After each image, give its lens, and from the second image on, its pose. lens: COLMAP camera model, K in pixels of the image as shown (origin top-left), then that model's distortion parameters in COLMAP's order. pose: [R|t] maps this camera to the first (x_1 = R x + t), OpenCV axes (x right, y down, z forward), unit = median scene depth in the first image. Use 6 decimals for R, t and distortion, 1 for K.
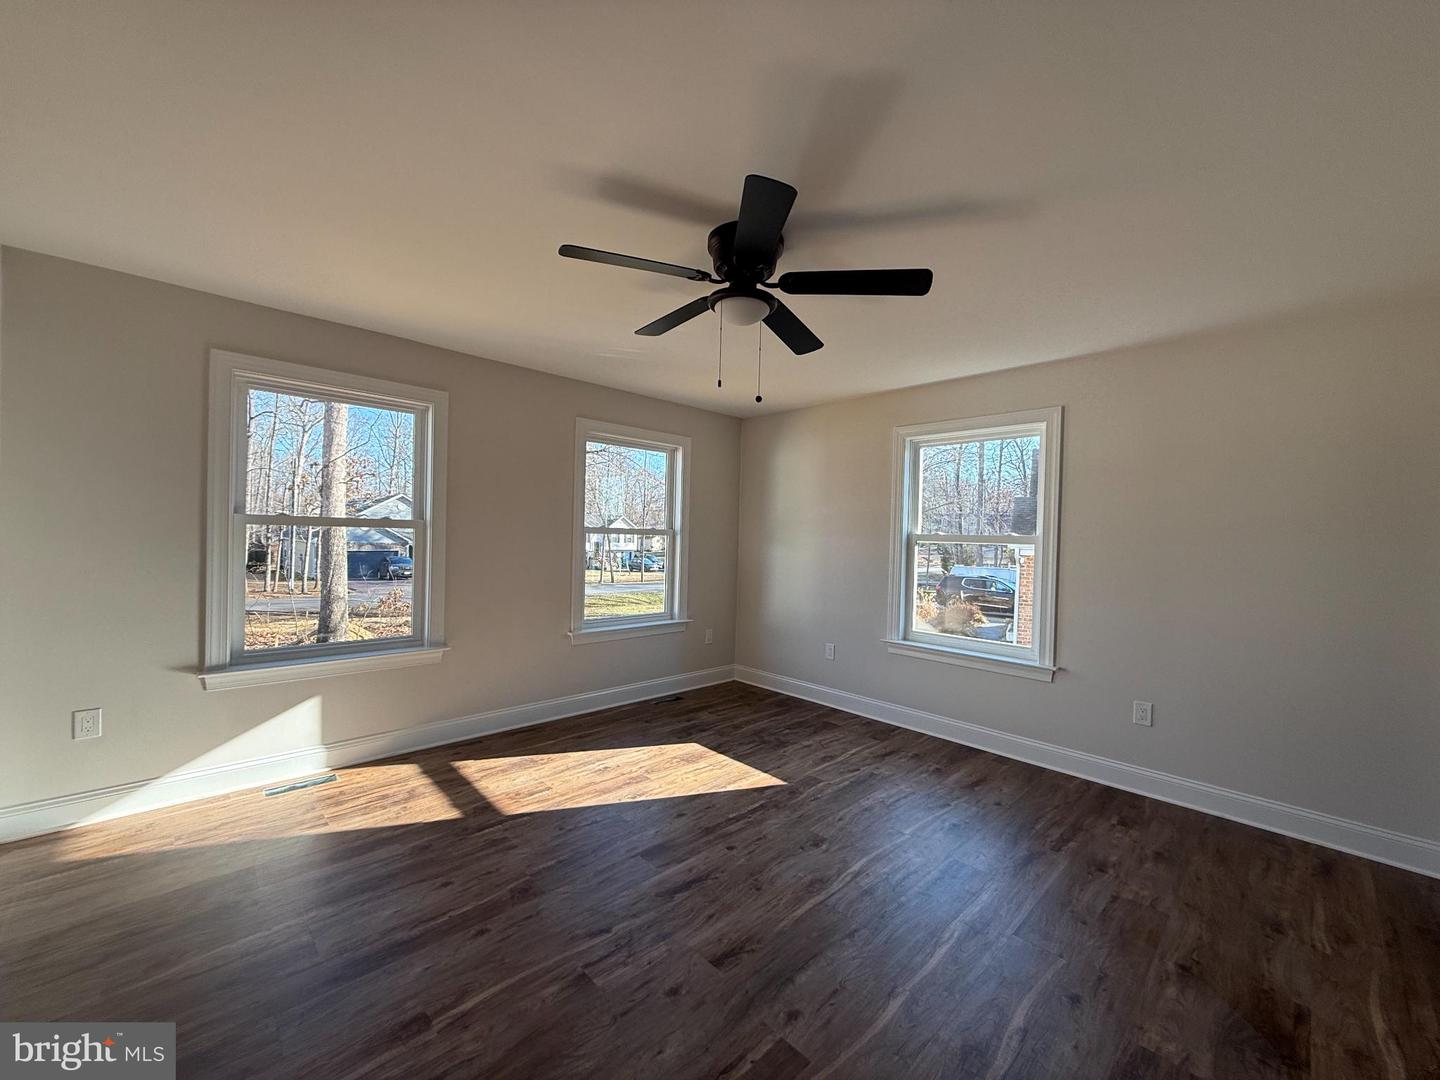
lens RADIAL K [[570.2, 0, 716.5], [0, 570.2, 542.2], [0, 0, 1]] dist [0.000031, -0.000247]
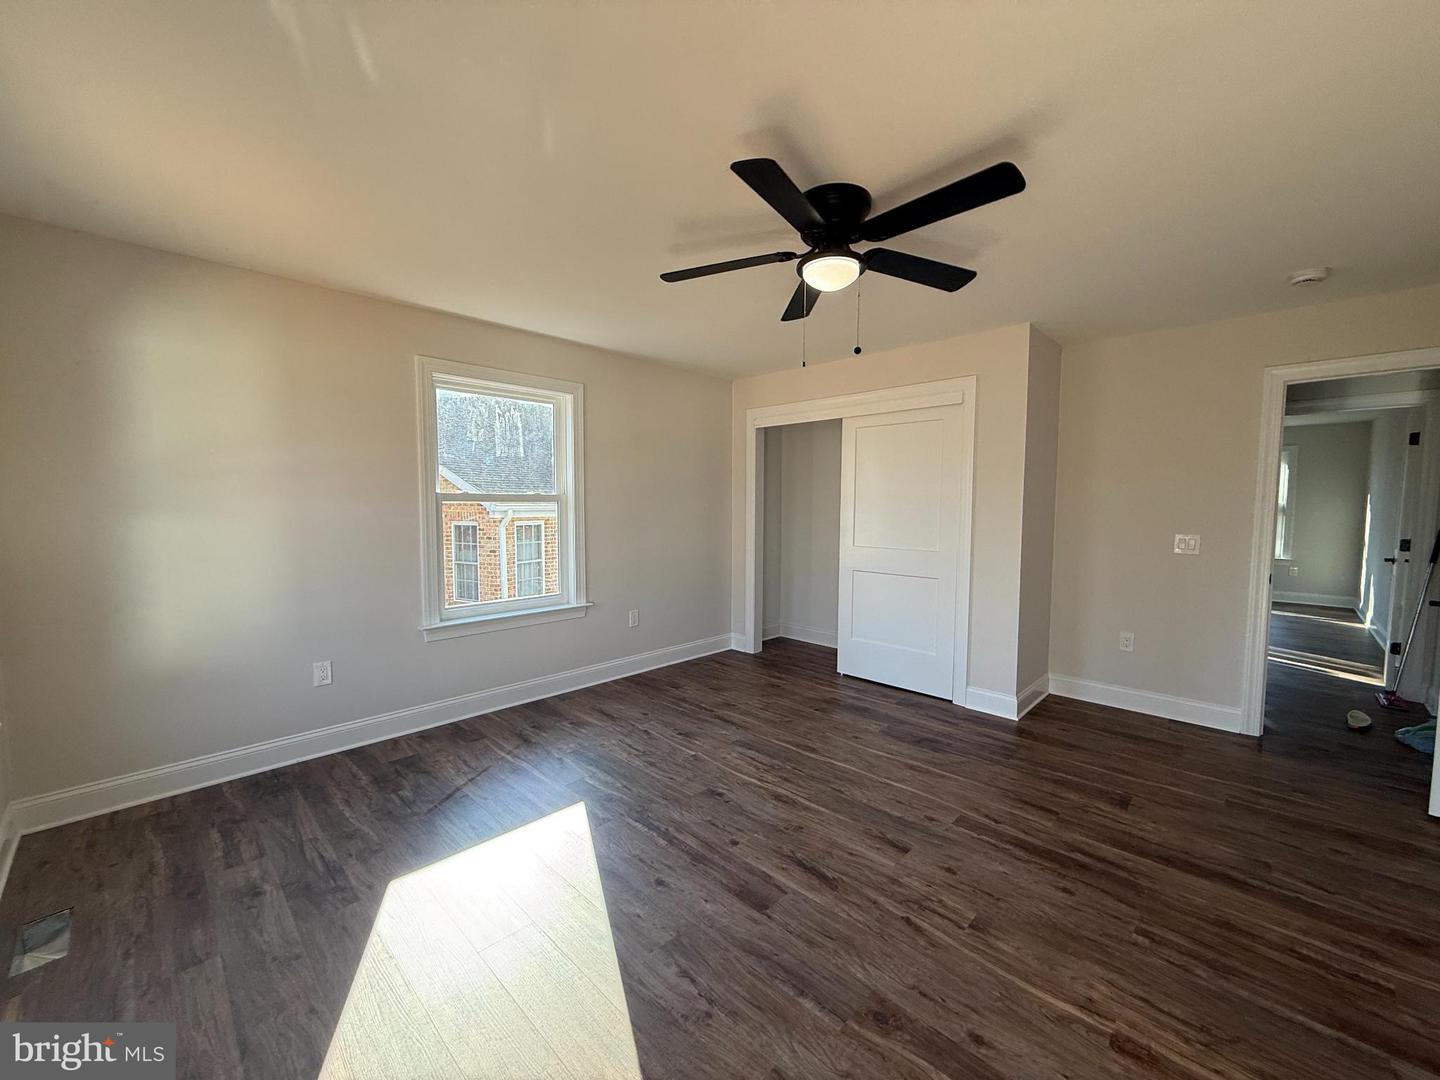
lens RADIAL K [[570.2, 0, 716.5], [0, 570.2, 542.2], [0, 0, 1]] dist [0.000031, -0.000247]
pose [[-0.029694, -0.094212, 0.995109, -0.653382], [0.009078, 0.995482, 0.094518, -0.023427], [-0.999518, 0.011841, -0.028704, 0.816708]]
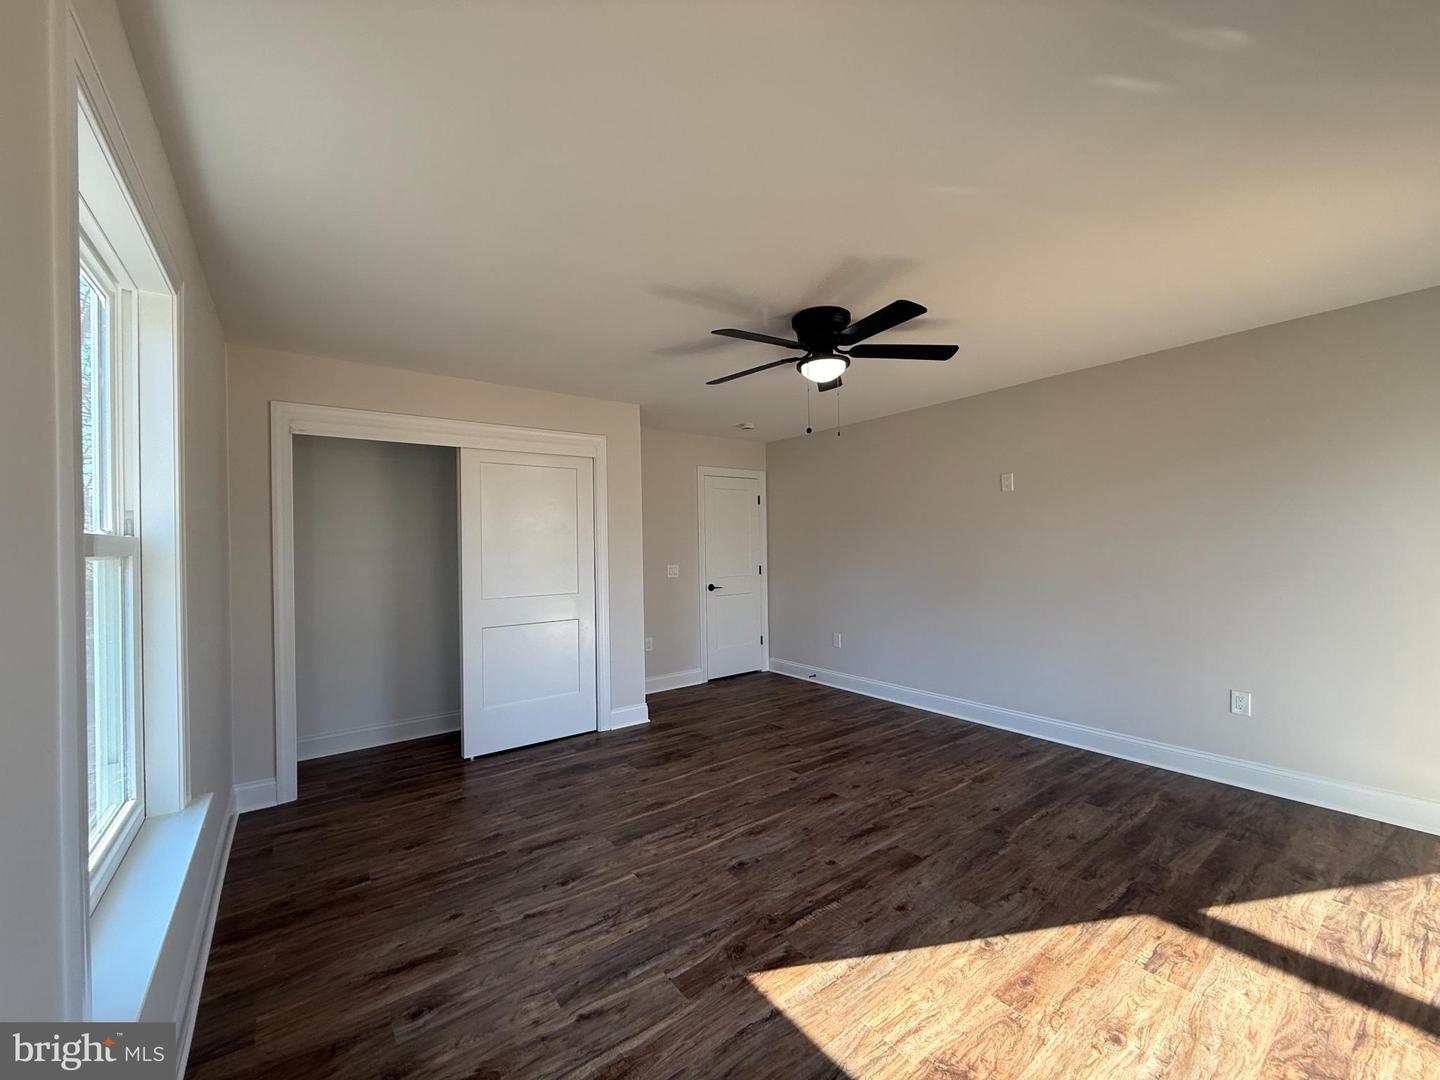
lens RADIAL K [[570.2, 0, 716.5], [0, 570.2, 542.2], [0, 0, 1]] dist [0.000031, -0.000247]
pose [[-0.991736, -0.008832, 0.127990, 0.077786], [-0.007203, 0.999887, 0.013188, -0.017880], [-0.128092, 0.012157, -0.991688, 1.544933]]
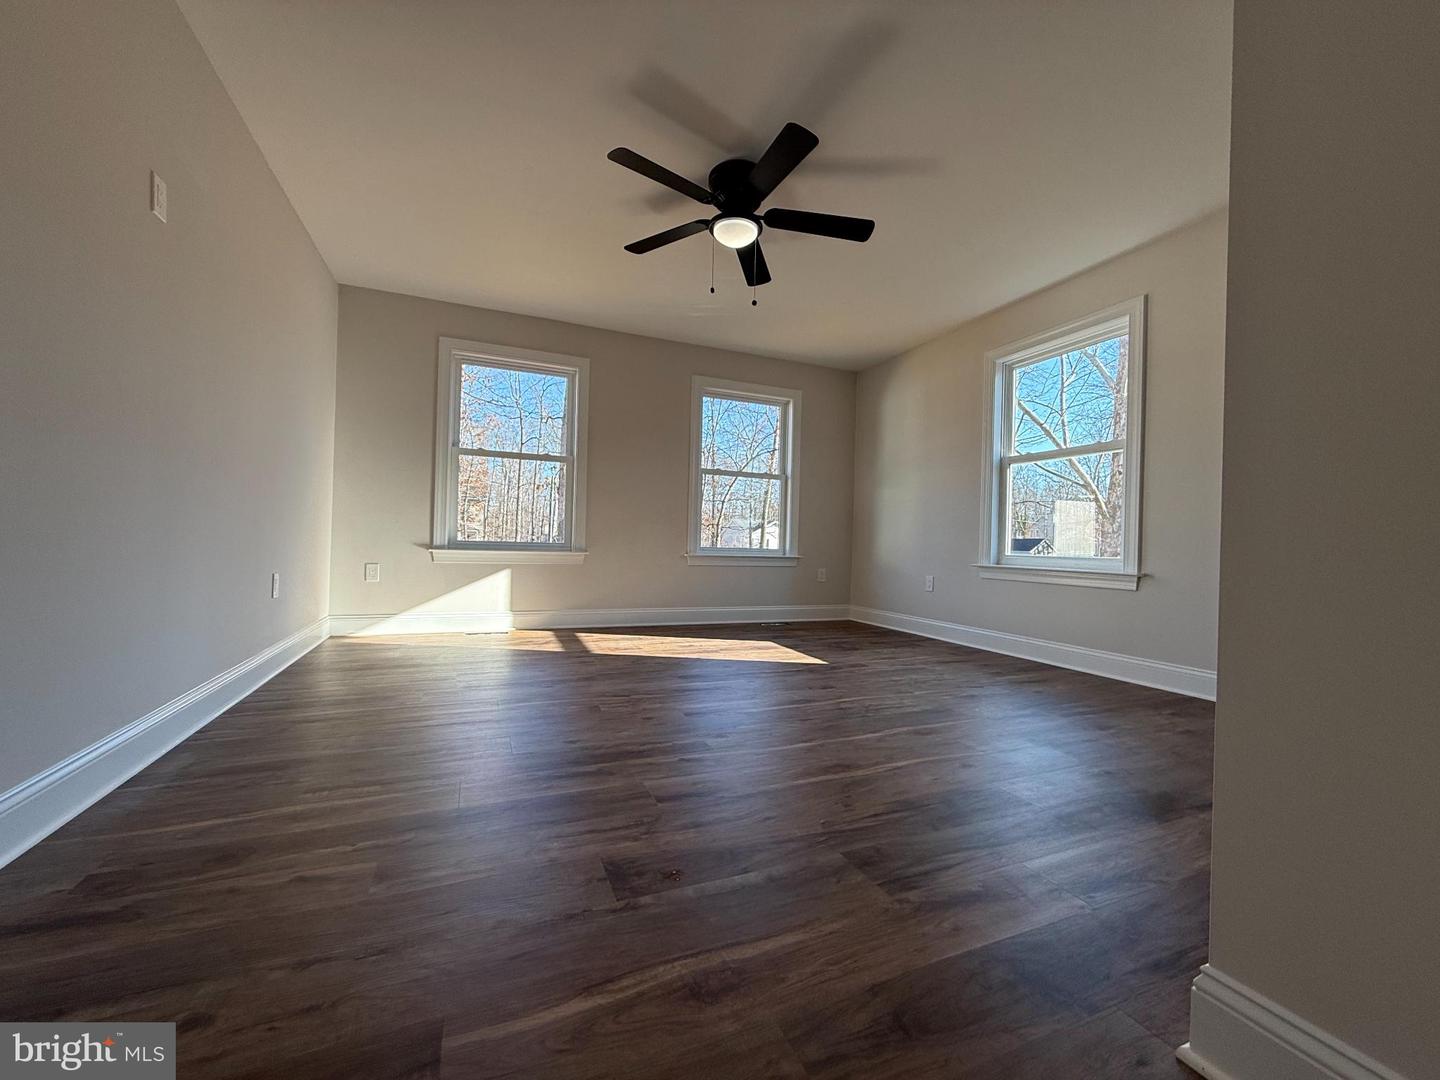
lens RADIAL K [[574.2, 0, 717.9], [0, 574.2, 537.5], [0, 0, 1]] dist [0.000007, -0.000046]
pose [[0.933144, -0.004997, -0.359467, 0.310863], [-0.006977, 0.999463, -0.032006, 0.210569], [0.359434, 0.032374, 0.932609, -0.130939]]
